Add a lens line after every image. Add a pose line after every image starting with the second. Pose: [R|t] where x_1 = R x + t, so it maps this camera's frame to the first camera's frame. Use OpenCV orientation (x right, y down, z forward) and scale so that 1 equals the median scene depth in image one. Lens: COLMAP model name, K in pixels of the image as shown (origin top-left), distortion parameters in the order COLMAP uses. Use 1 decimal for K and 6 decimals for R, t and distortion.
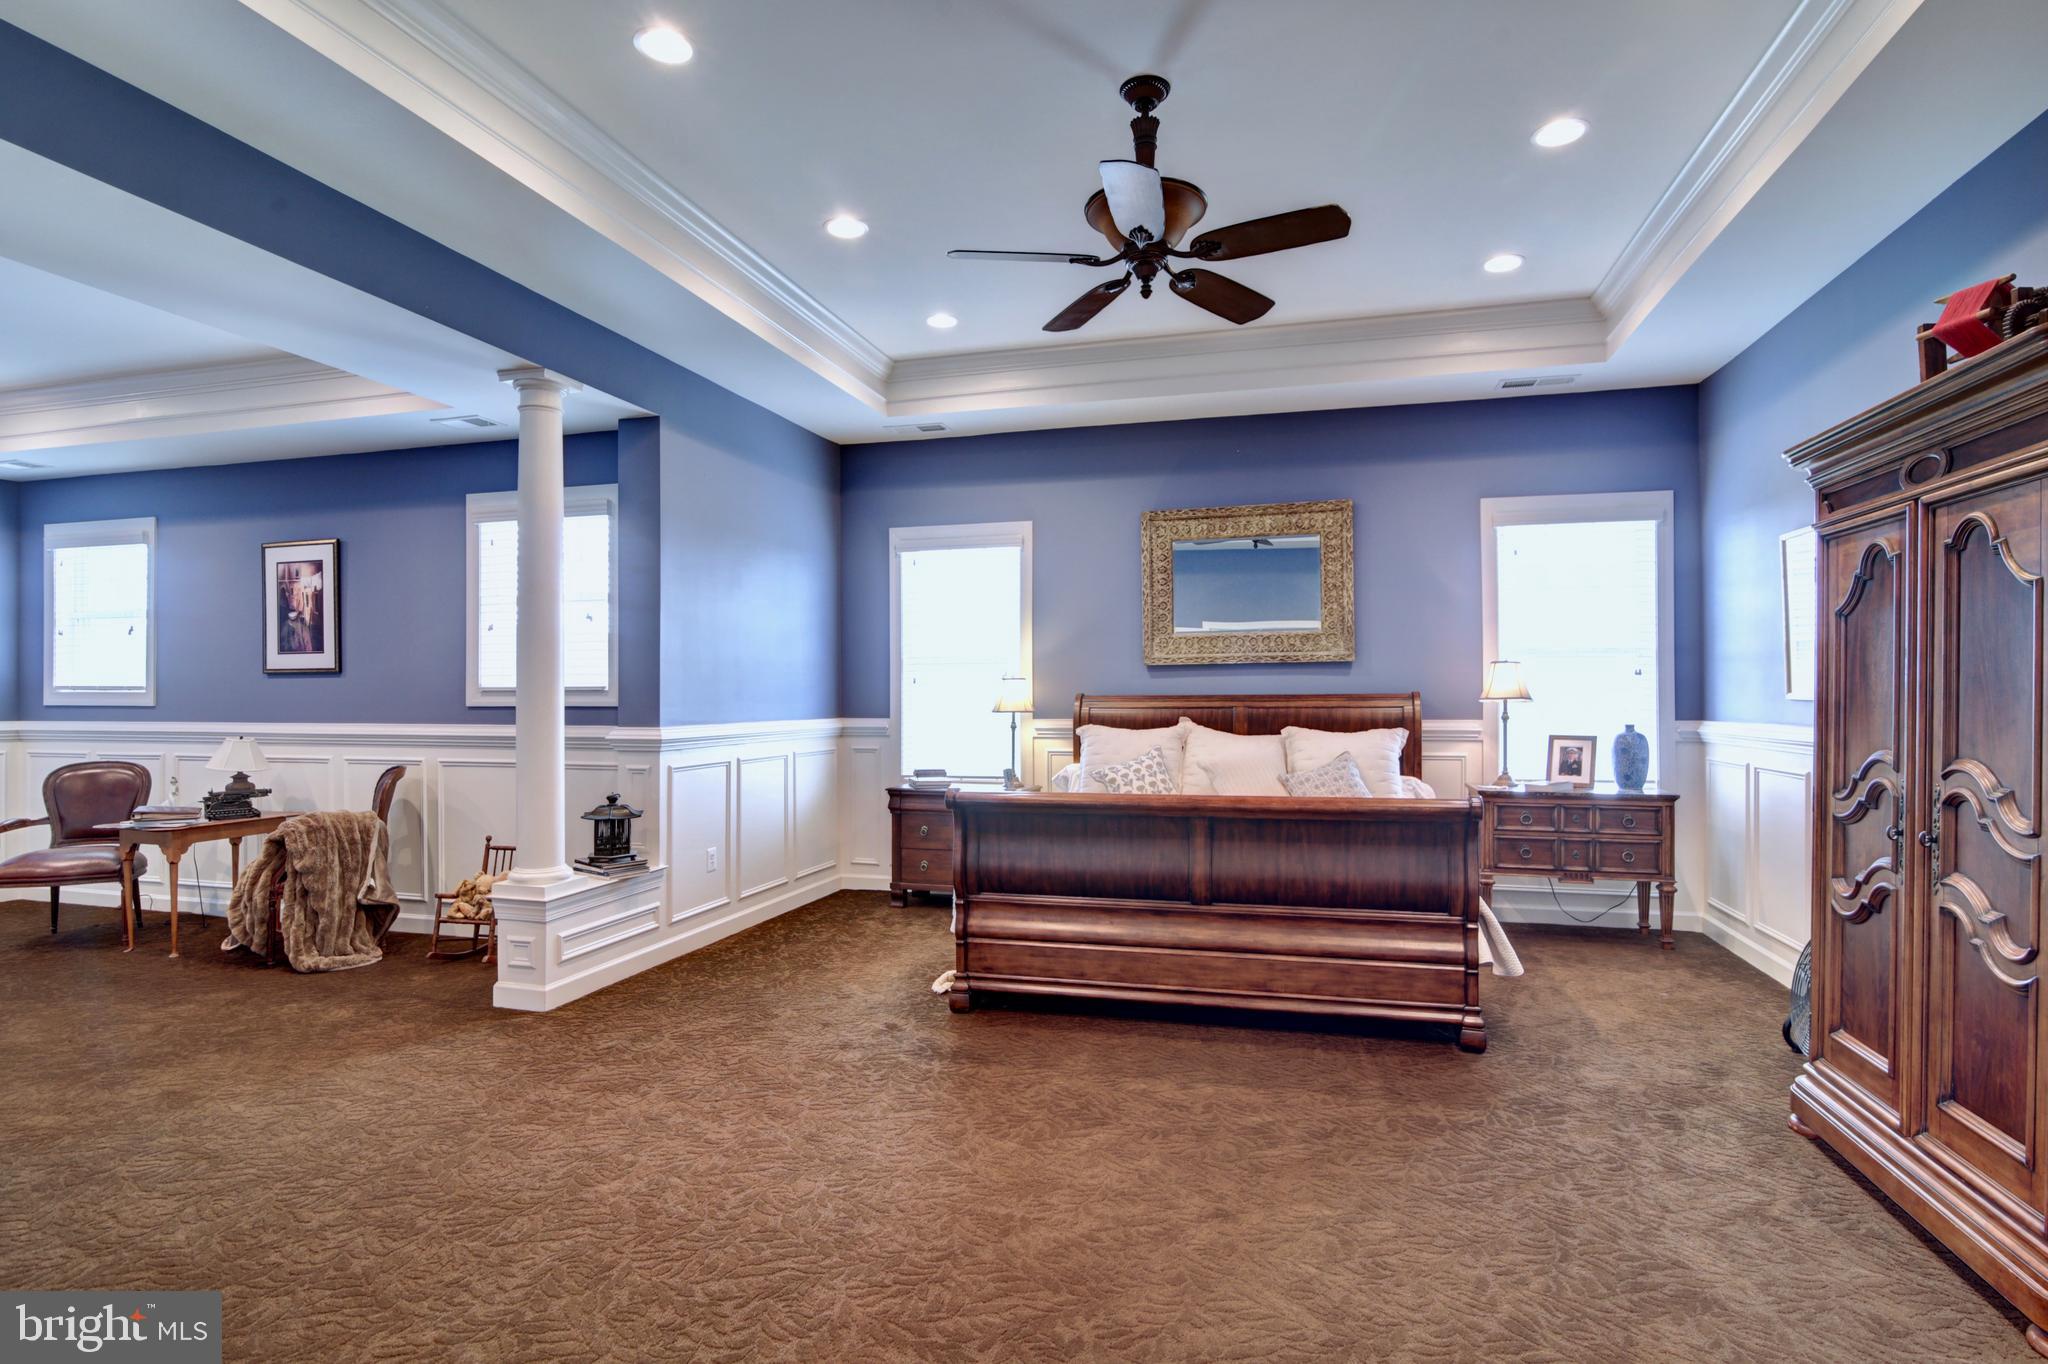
lens RADIAL K [[1029.6, 0, 1029.7], [0, 1029.6, 685.2], [0, 0, 1]] dist [-0.017438, 0.002047]
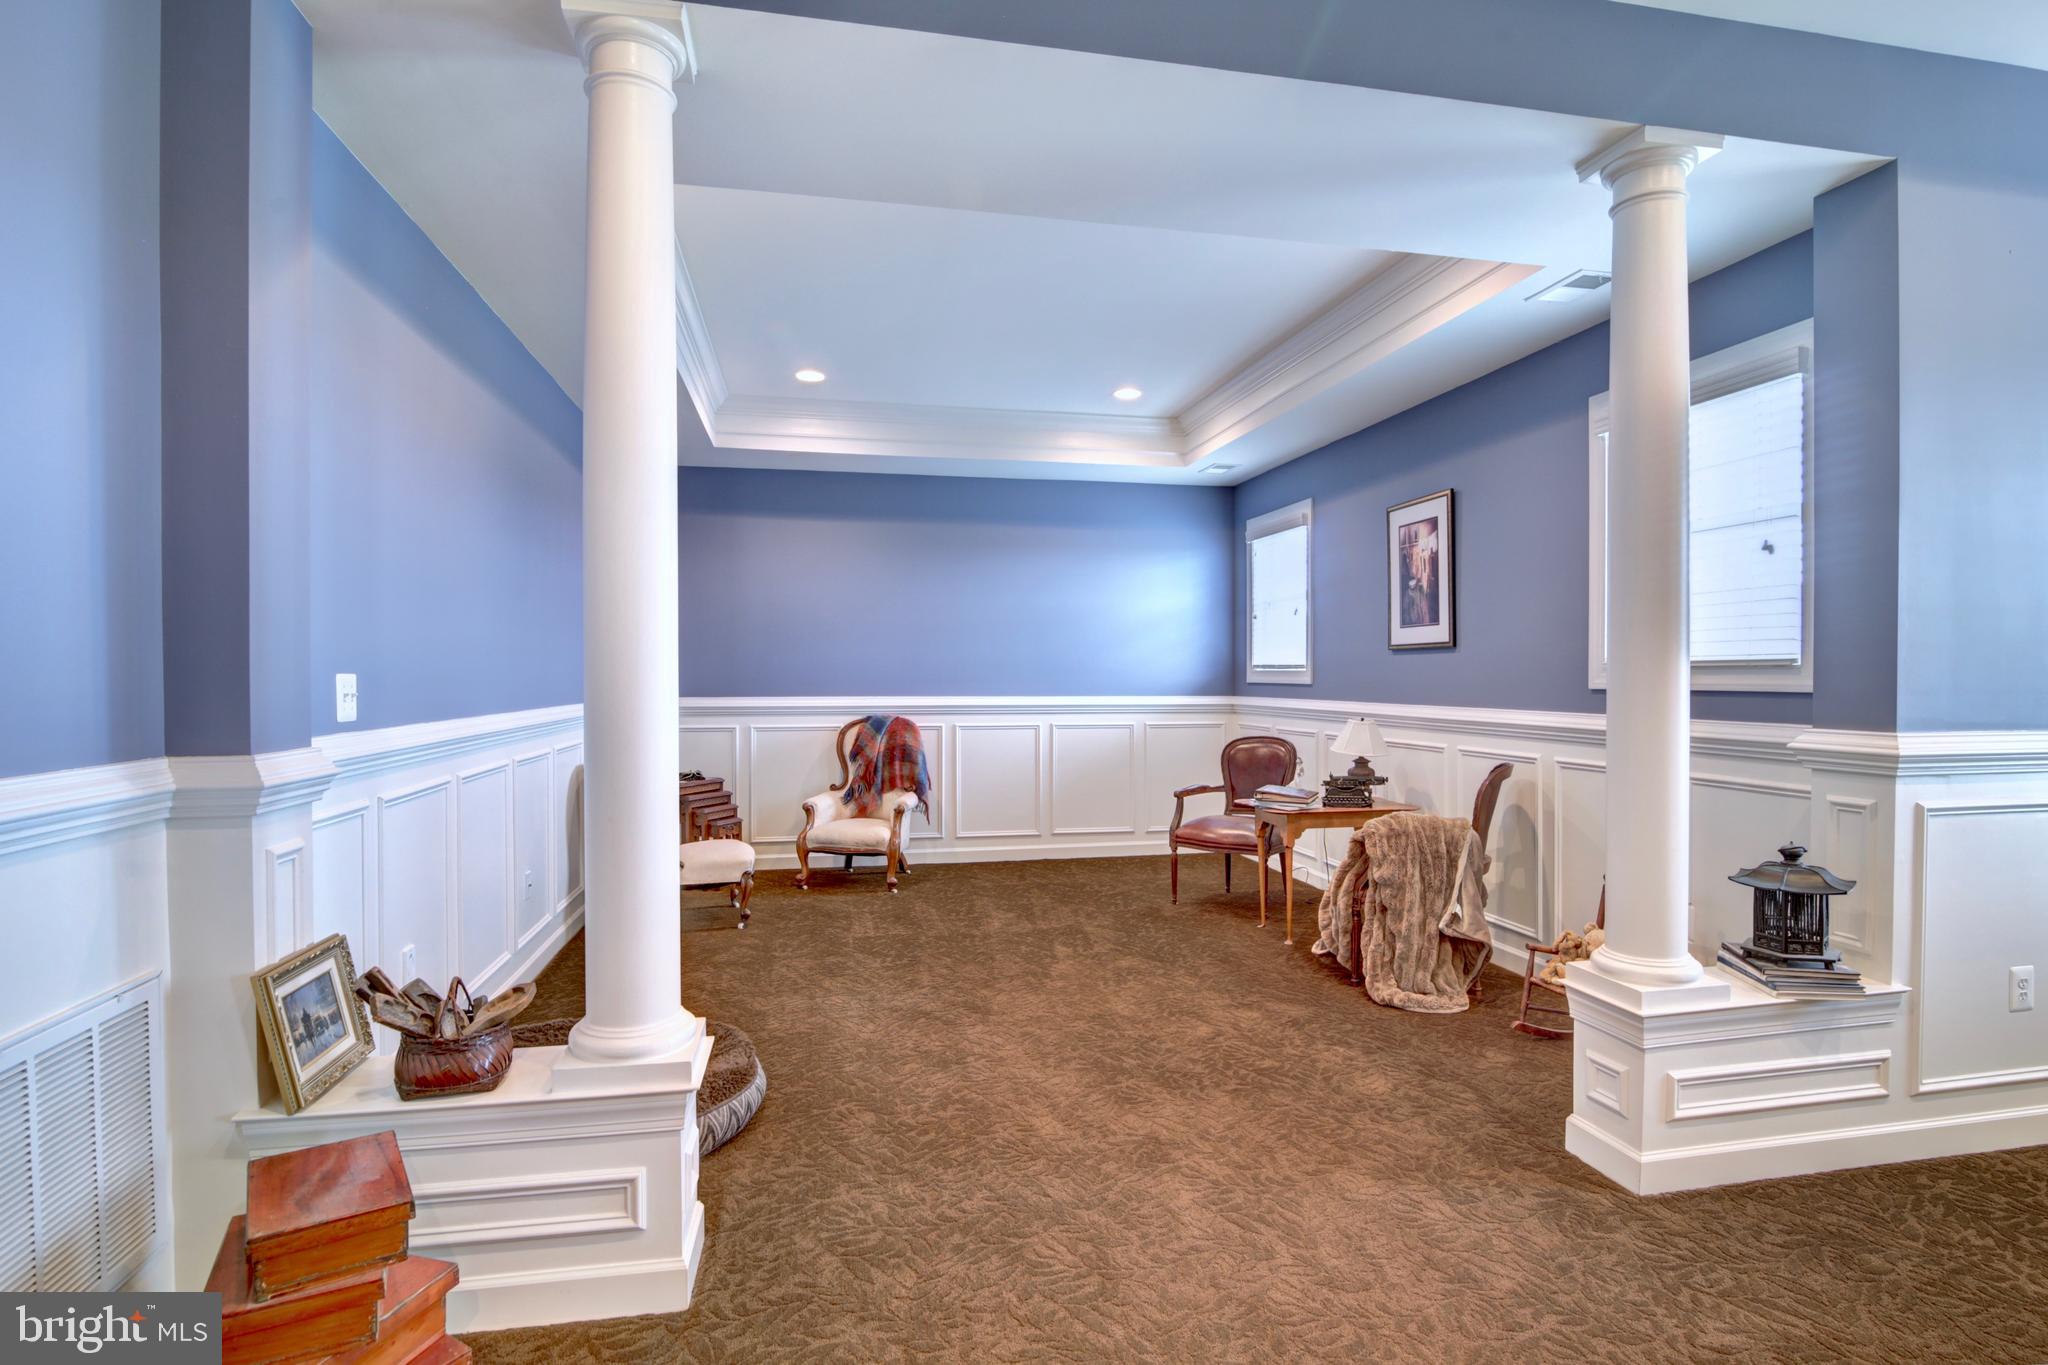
lens RADIAL K [[1029.6, 0, 1029.7], [0, 1029.6, 685.7], [0, 0, 1]] dist [-0.017438, 0.002047]
pose [[0.451142, 0.012266, -0.892368, -0.087033], [0.005250, 0.999852, 0.016397, 0.004588], [0.892437, -0.012082, 0.451010, 0.351877]]
